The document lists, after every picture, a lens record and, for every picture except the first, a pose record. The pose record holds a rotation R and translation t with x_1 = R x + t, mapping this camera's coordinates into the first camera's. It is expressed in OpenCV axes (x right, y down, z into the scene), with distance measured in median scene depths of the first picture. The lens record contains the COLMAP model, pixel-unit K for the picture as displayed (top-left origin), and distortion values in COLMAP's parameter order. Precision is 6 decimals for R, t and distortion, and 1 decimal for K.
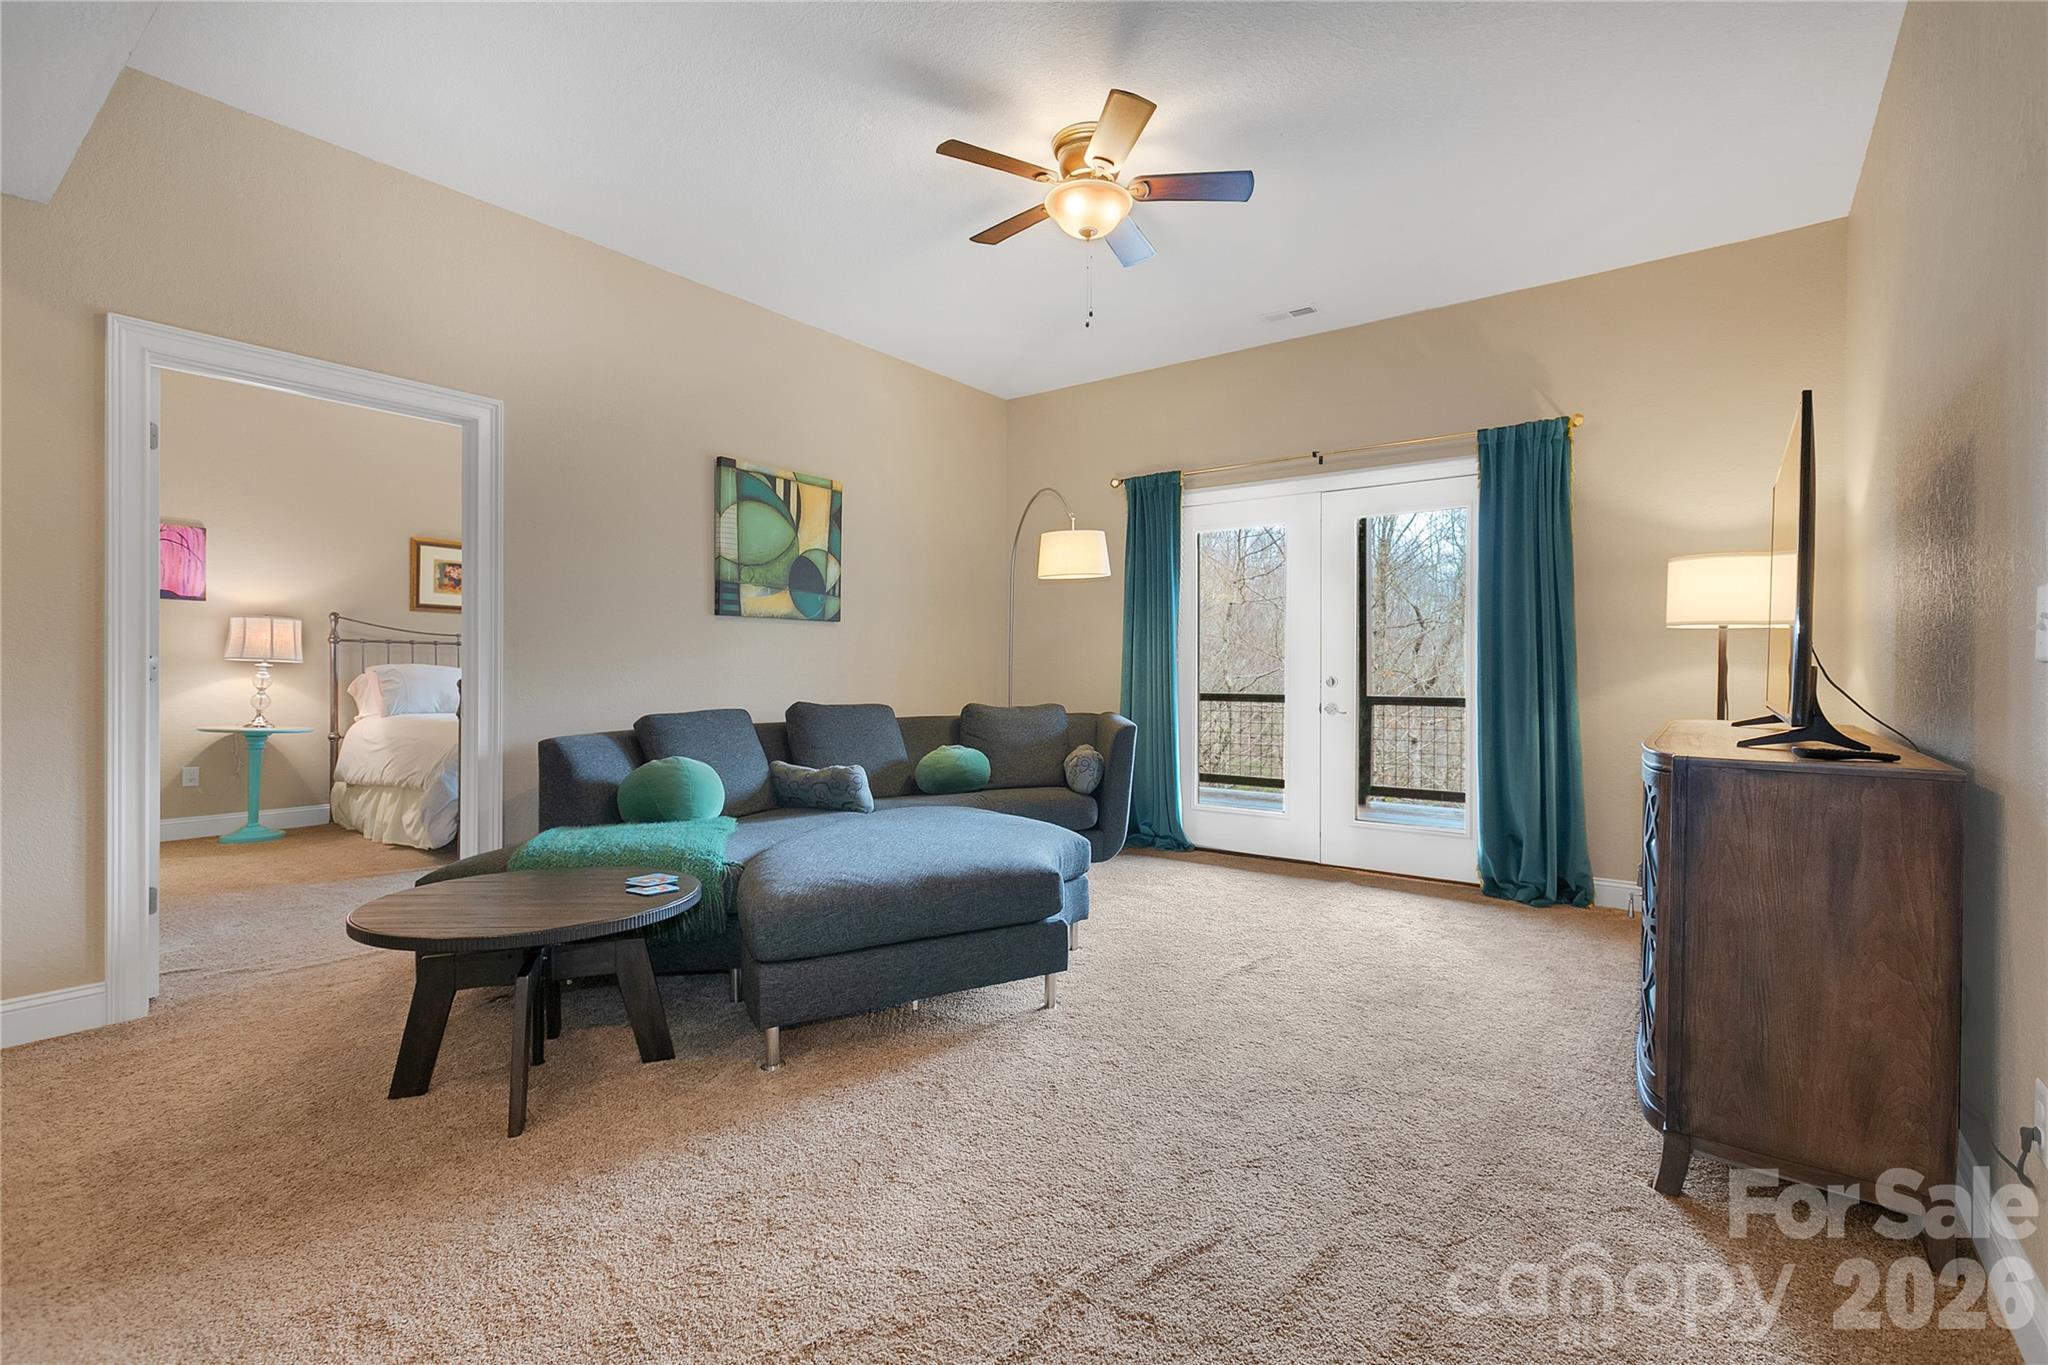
lens RADIAL K [[923.2, 0, 1038.2], [0, 923.2, 671.6], [0, 0, 1]] dist [-0.000541, 0.000453]
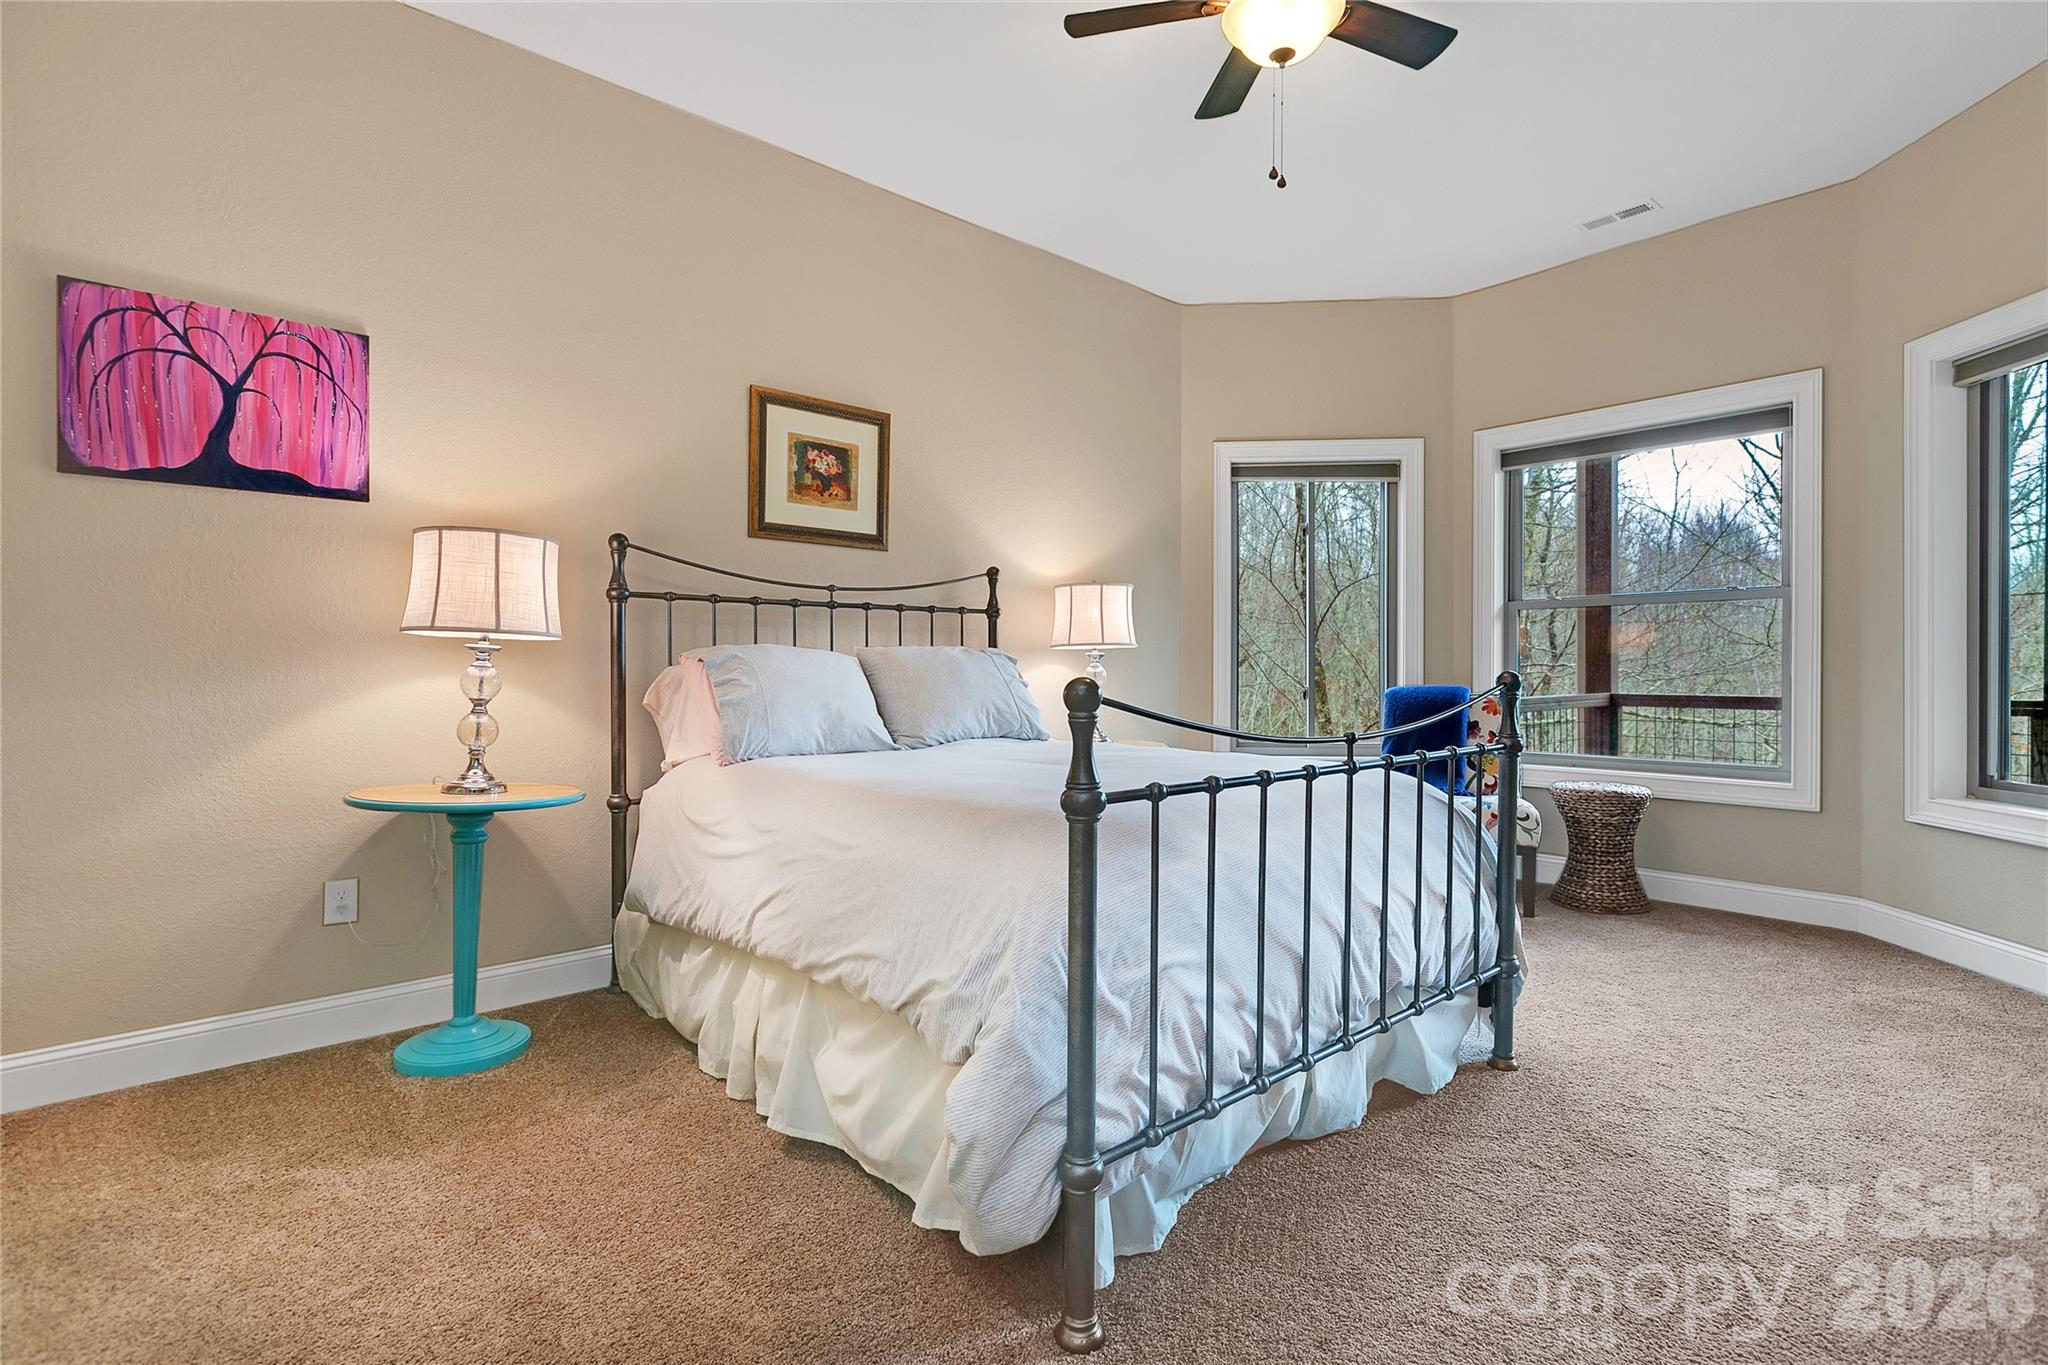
lens RADIAL K [[986.2, 0, 1026.7], [0, 986.2, 674.4], [0, 0, 1]] dist [0.002296, 0.000367]
pose [[0.978832, -0.001072, -0.204663, -0.463395], [0.002479, 0.999975, 0.006615, 0.003430], [0.204651, -0.006982, 0.978810, 0.560718]]
